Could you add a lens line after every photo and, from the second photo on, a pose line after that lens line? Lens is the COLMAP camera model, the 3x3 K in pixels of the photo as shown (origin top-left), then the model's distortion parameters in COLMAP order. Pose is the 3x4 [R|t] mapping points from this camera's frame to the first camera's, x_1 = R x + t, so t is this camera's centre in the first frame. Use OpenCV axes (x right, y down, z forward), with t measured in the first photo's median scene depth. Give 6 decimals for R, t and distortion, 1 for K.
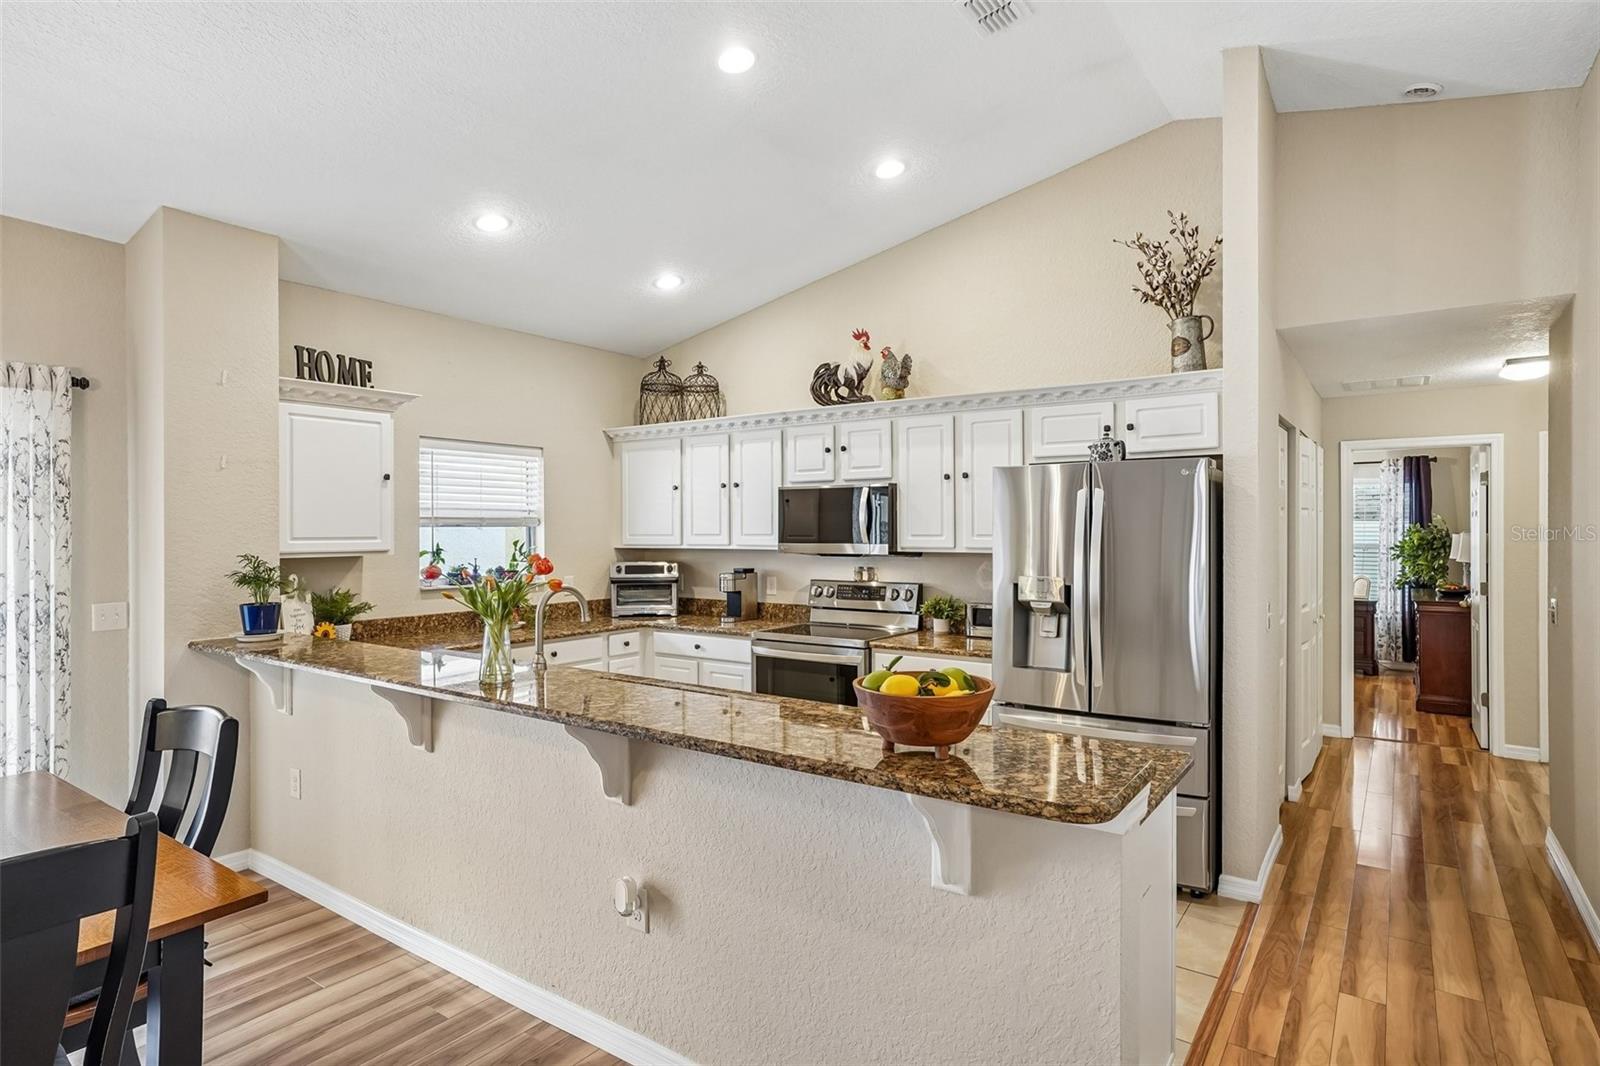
lens RADIAL K [[863.6, 0, 820.7], [0, 863.6, 531.4], [0, 0, 1]] dist [-0.022259, 0.001816]
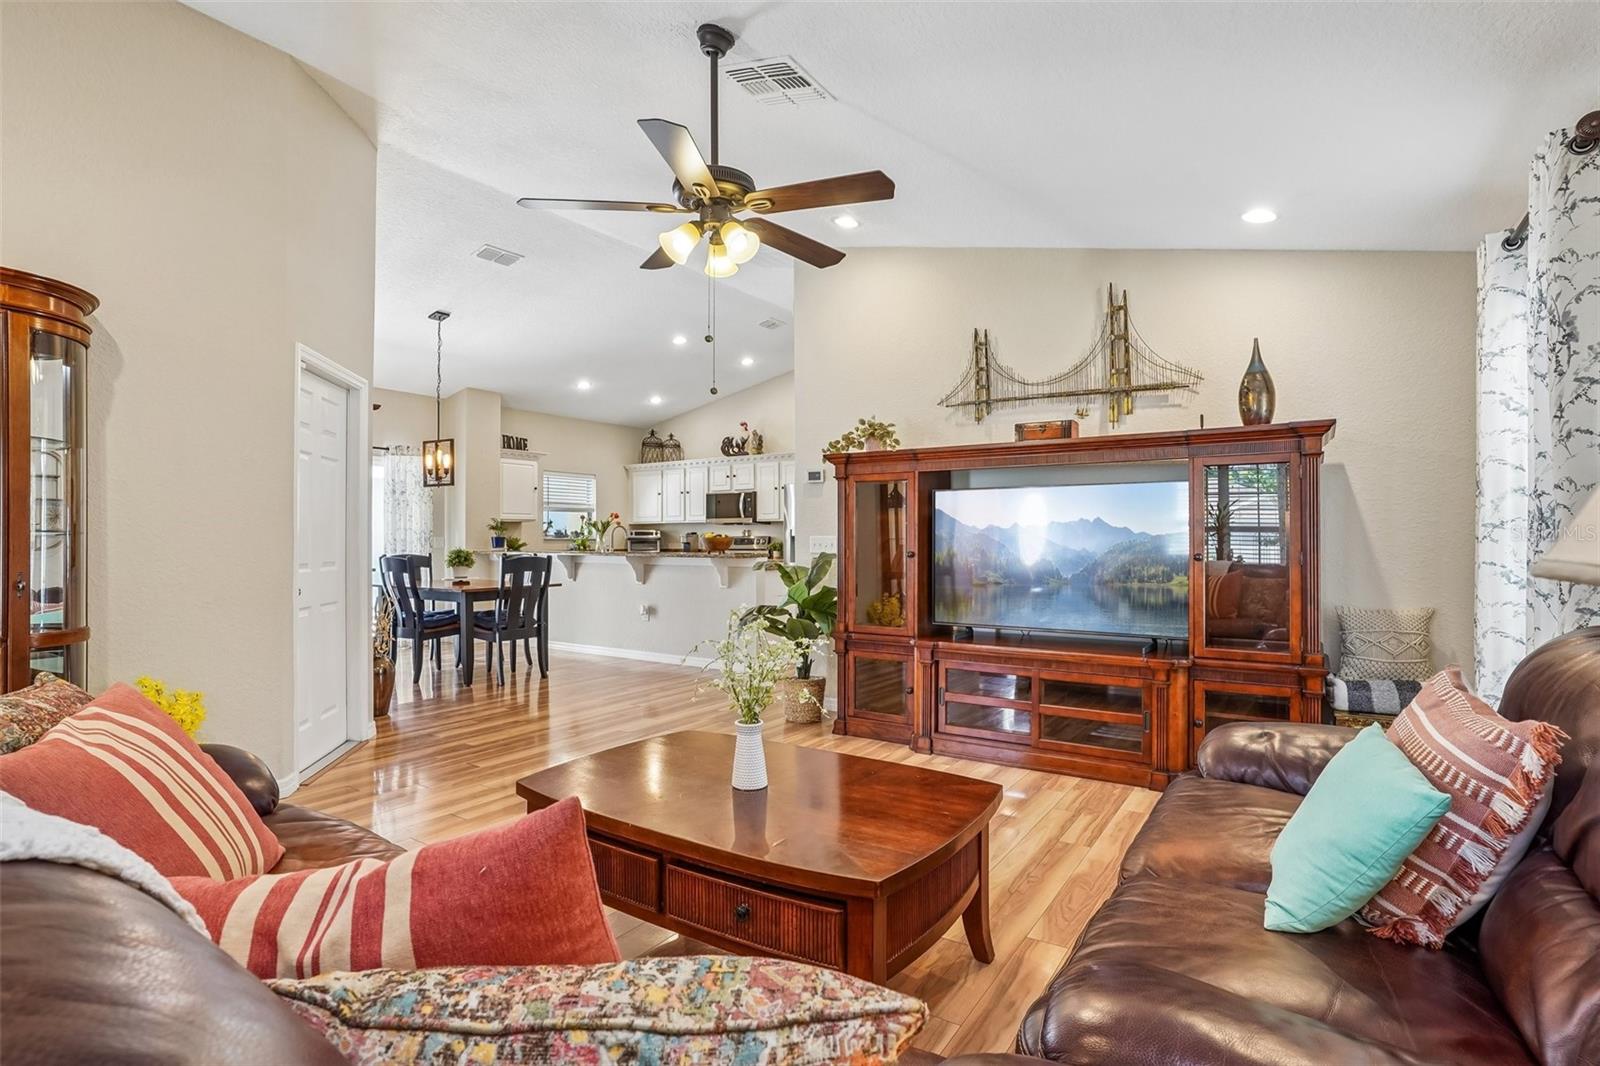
lens RADIAL K [[808.7, 0, 821.1], [0, 808.7, 537.4], [0, 0, 1]] dist [-0.059658, 0.042878]
pose [[0.999627, -0.000398, 0.027308, 0.199211], [0.000539, 0.999987, -0.005145, 0.075218], [-0.027306, 0.005157, 0.999614, -1.120797]]
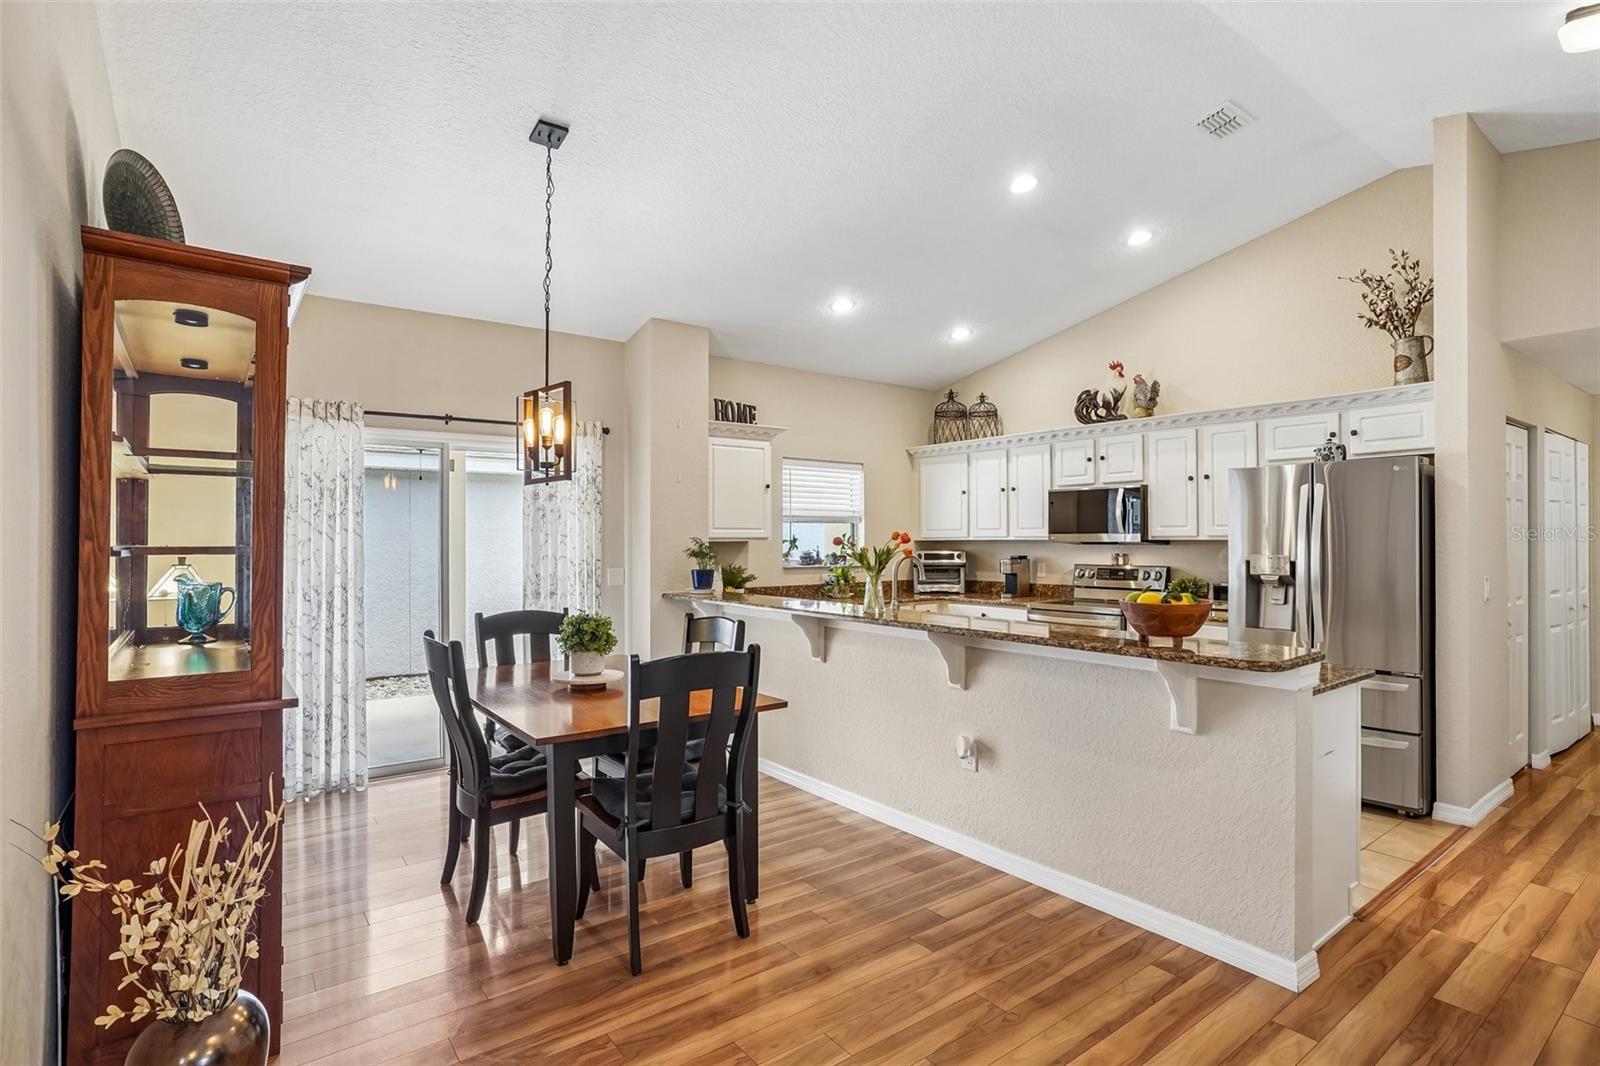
lens RADIAL K [[808.7, 0, 821.1], [0, 808.7, 537.4], [0, 0, 1]] dist [-0.059658, 0.042878]
pose [[0.955428, -0.001879, -0.295218, -0.020454], [0.000544, 0.999989, -0.004606, 0.025254], [0.295224, 0.004240, 0.955419, -0.238886]]
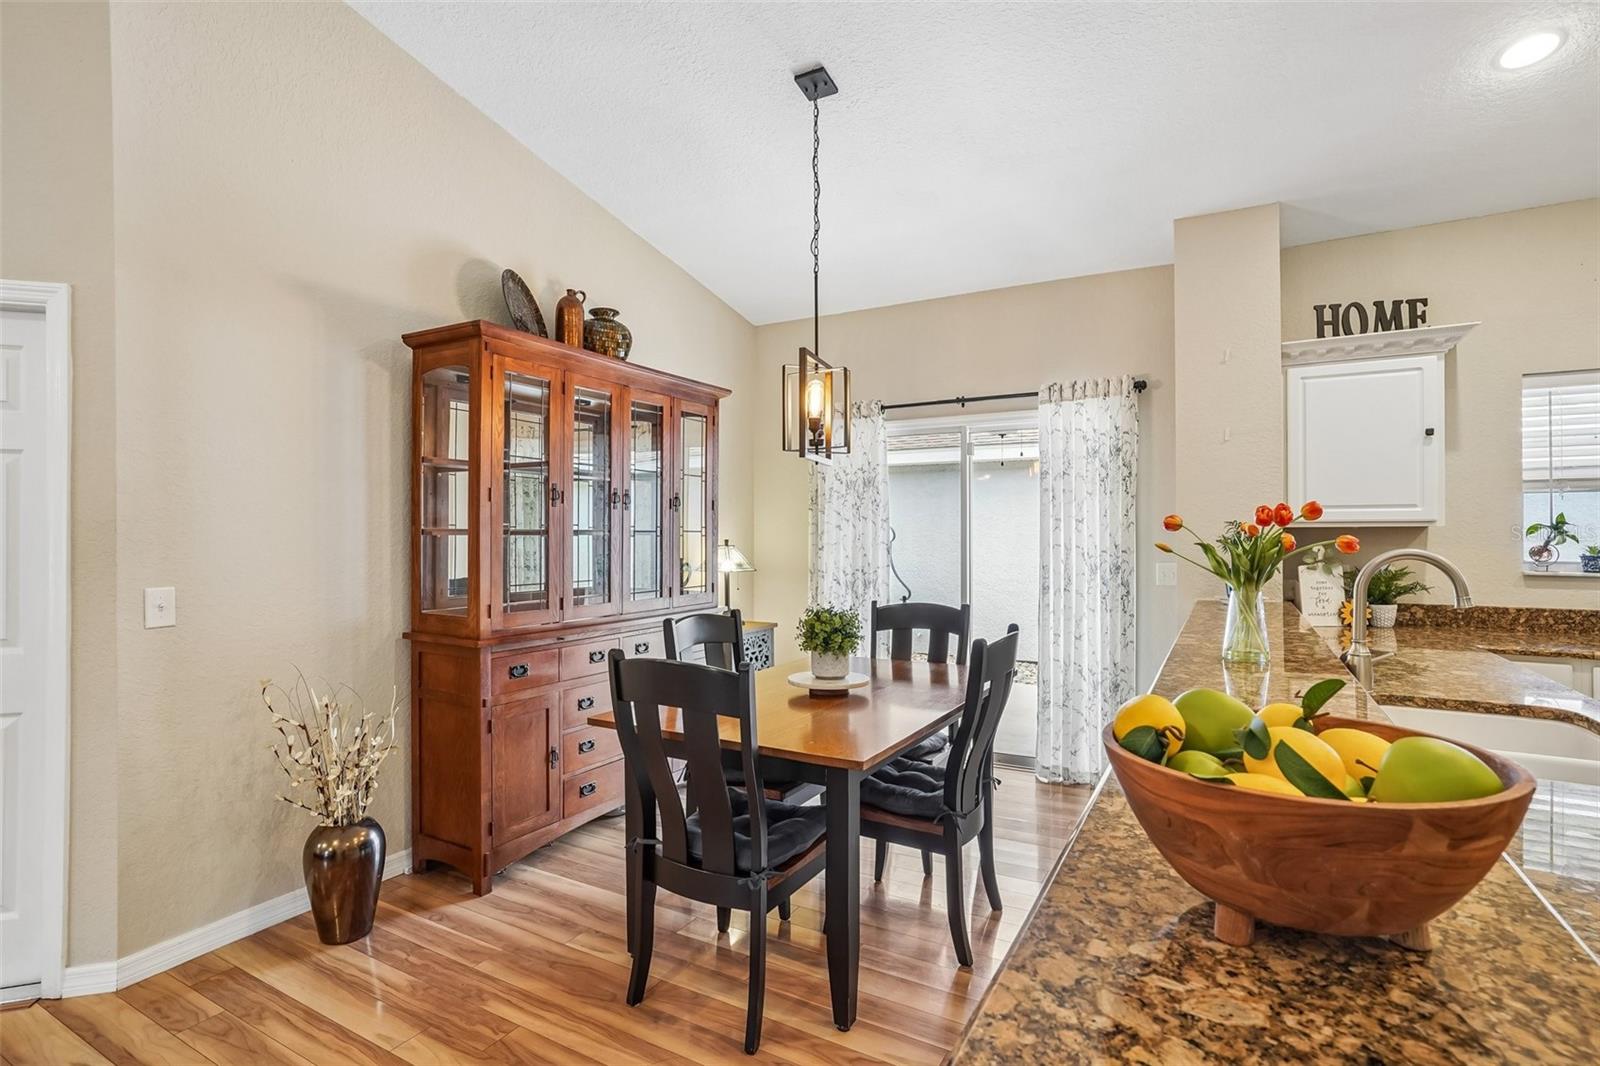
lens RADIAL K [[802.1, 0, 800.0], [0, 802.1, 533.0], [0, 0, 1]] dist [-0.043581, 0.017894]
pose [[0.073750, -0.001111, -0.997276, 0.188187], [-0.000838, 0.999999, -0.001176, 0.032758], [0.997276, 0.000922, 0.073749, 0.308166]]
